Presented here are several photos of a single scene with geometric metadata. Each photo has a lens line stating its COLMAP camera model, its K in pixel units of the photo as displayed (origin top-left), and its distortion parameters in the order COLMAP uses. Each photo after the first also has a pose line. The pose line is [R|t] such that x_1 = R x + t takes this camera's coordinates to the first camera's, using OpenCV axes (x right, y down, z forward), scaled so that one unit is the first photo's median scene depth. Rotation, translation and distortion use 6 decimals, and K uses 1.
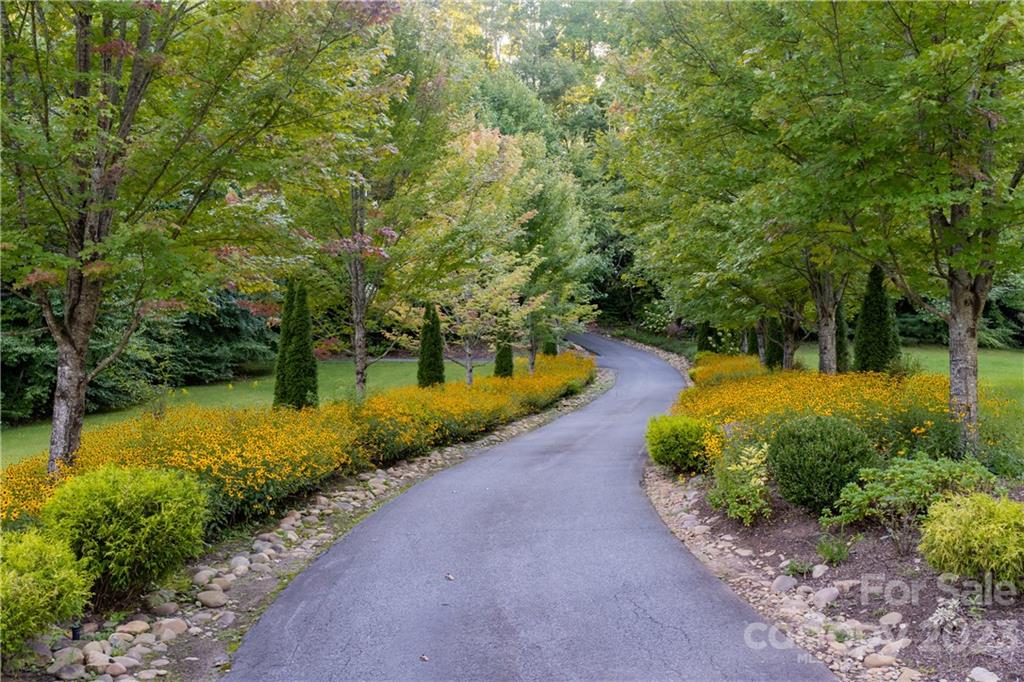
lens RADIAL K [[896.7, 0, 510.8], [0, 896.7, 320.7], [0, 0, 1]] dist [-0.003189, -0.002470]
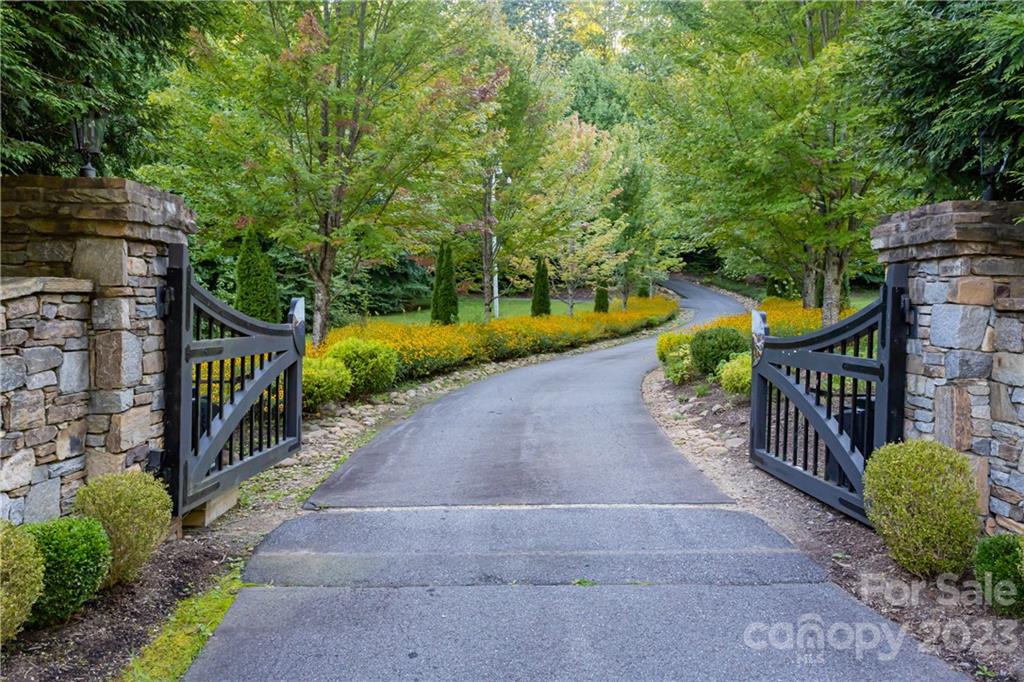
lens RADIAL K [[719.5, 0, 512.0], [0, 719.5, 341.0], [0, 0, 1]] dist [-0.004412, -0.001293]
pose [[0.988626, 0.025255, -0.148256, 0.032831], [-0.010400, 0.994919, 0.100136, -0.001276], [0.150032, -0.097455, 0.983866, -0.113371]]
